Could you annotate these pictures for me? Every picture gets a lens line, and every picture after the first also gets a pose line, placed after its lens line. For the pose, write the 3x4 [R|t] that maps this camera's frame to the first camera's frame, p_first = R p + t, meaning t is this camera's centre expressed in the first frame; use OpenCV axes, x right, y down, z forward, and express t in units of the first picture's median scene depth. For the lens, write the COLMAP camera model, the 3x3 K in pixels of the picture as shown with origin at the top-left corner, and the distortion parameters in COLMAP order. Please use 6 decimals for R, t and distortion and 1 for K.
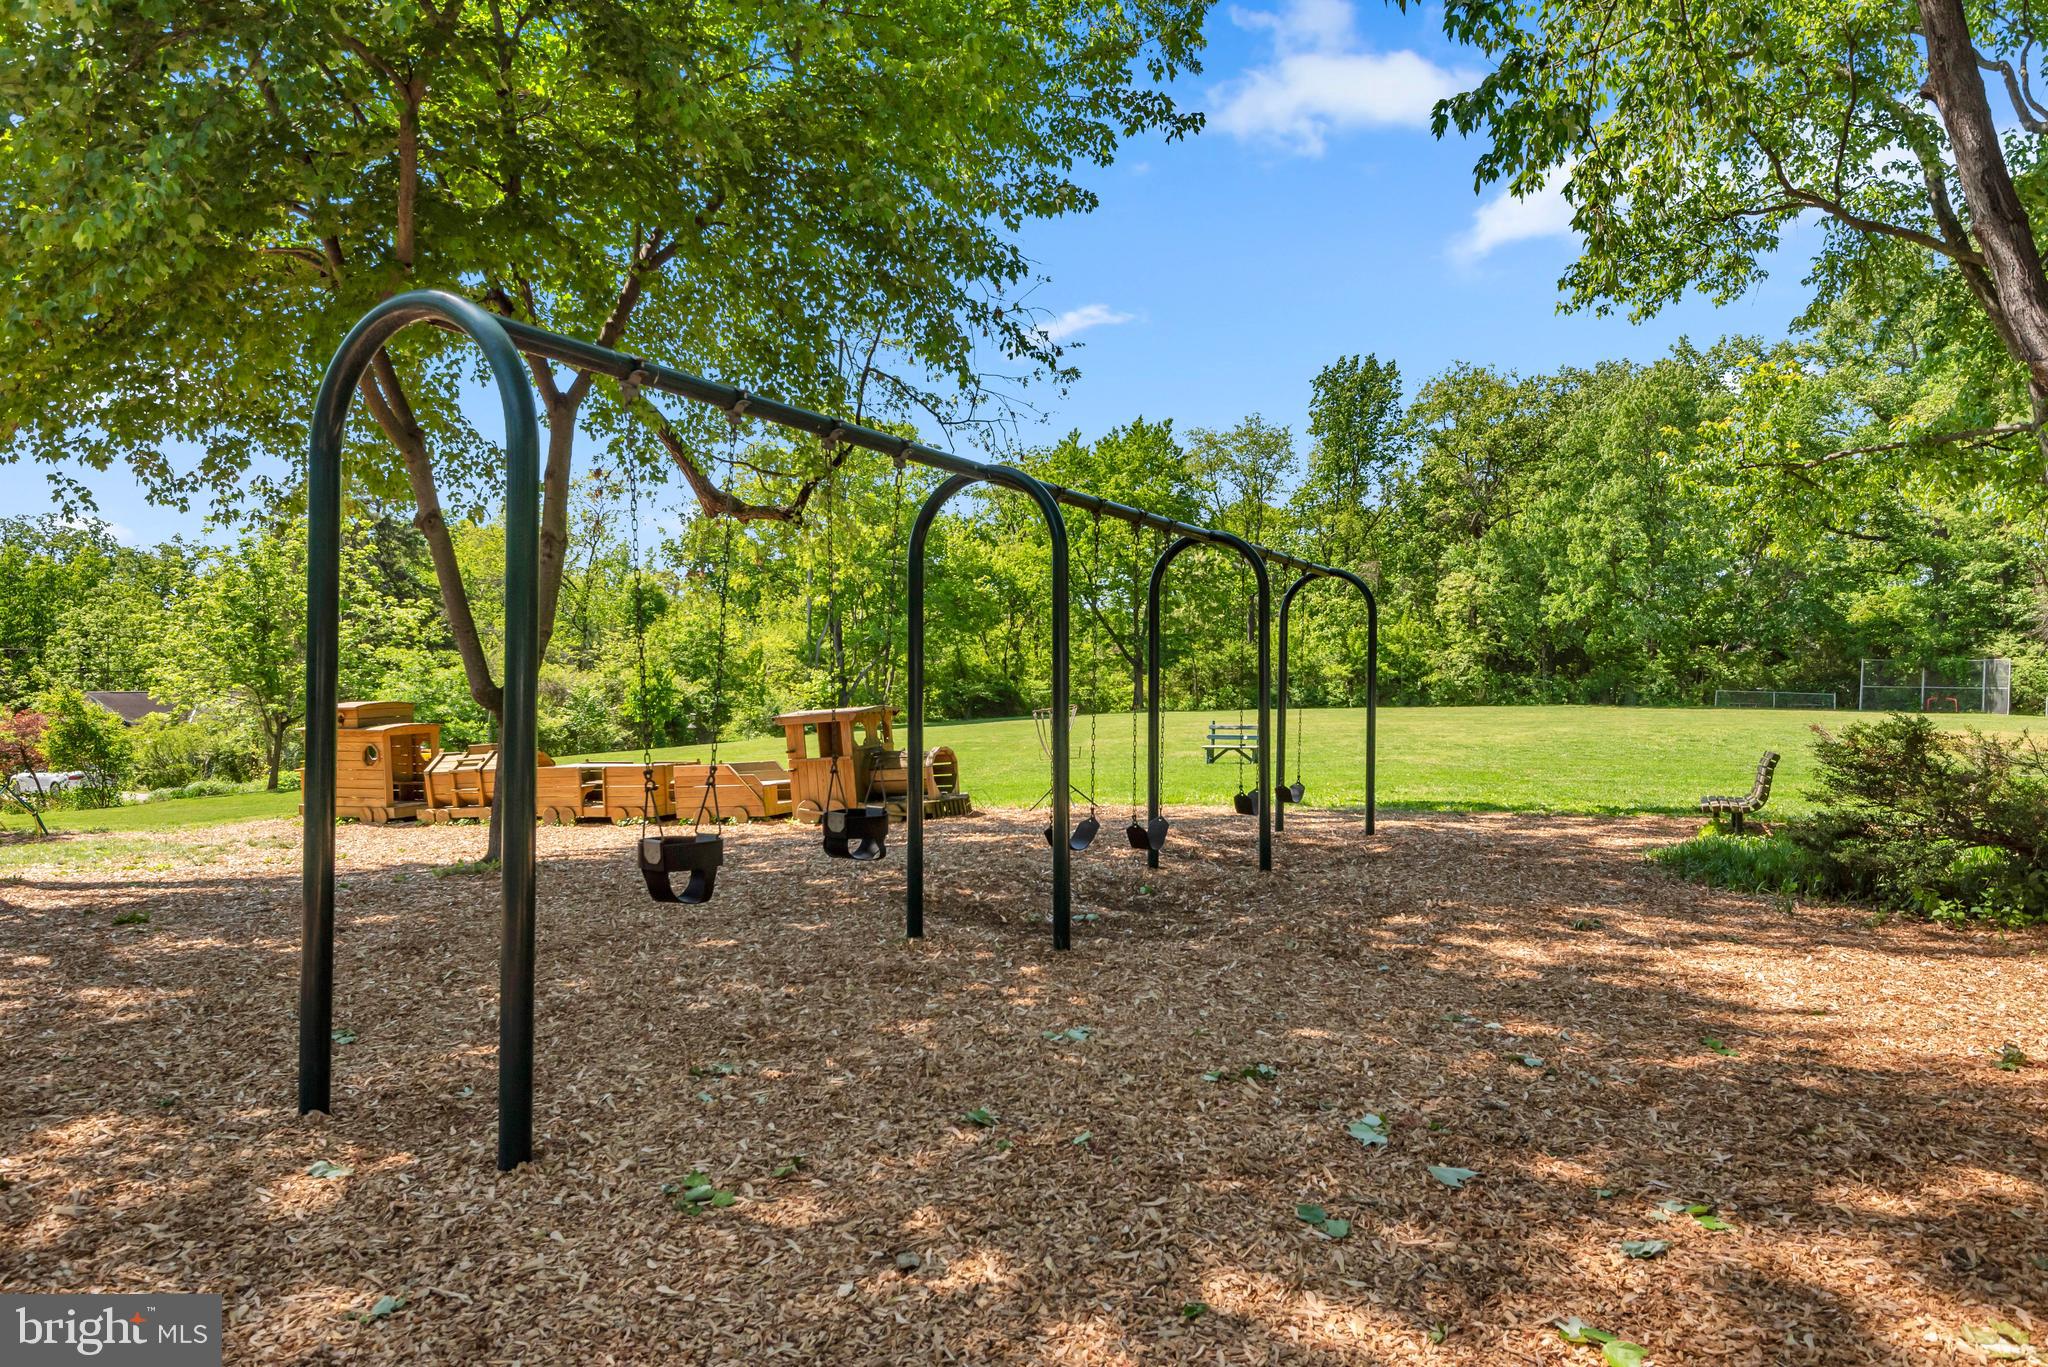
lens RADIAL K [[1261.6, 0, 1030.2], [0, 1261.6, 681.4], [0, 0, 1]] dist [0.019426, -0.008466]
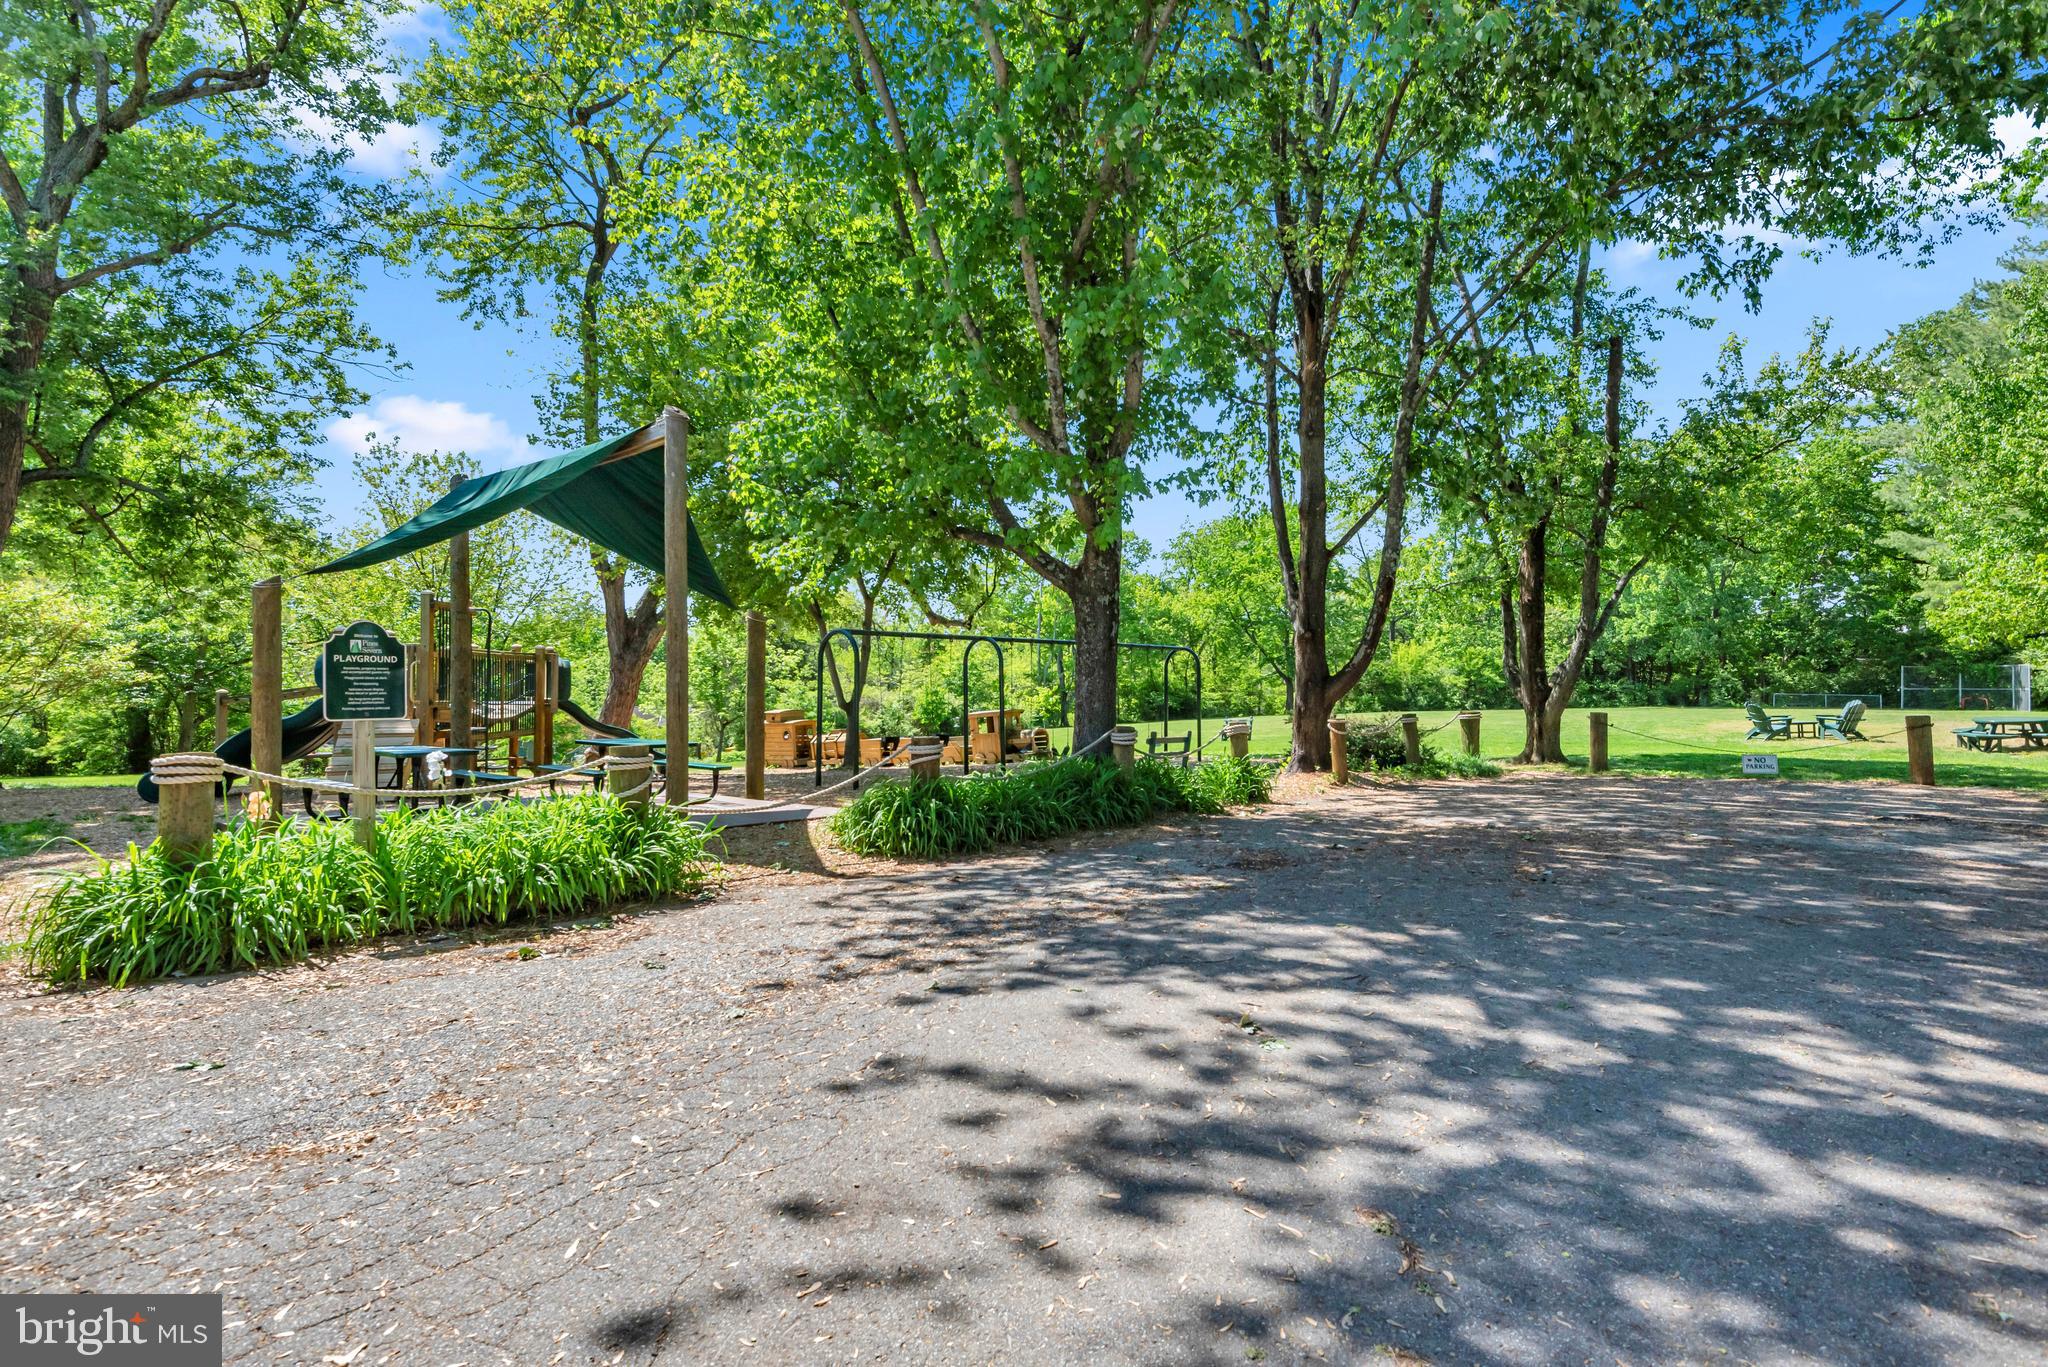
lens RADIAL K [[991.2, 0, 1013.0], [0, 991.2, 680.6], [0, 0, 1]] dist [-0.006028, -0.003110]
pose [[0.975356, -0.015919, -0.220061, 0.040828], [0.013077, 0.999811, -0.014365, -0.000867], [0.220249, 0.011133, 0.975380, -0.102662]]
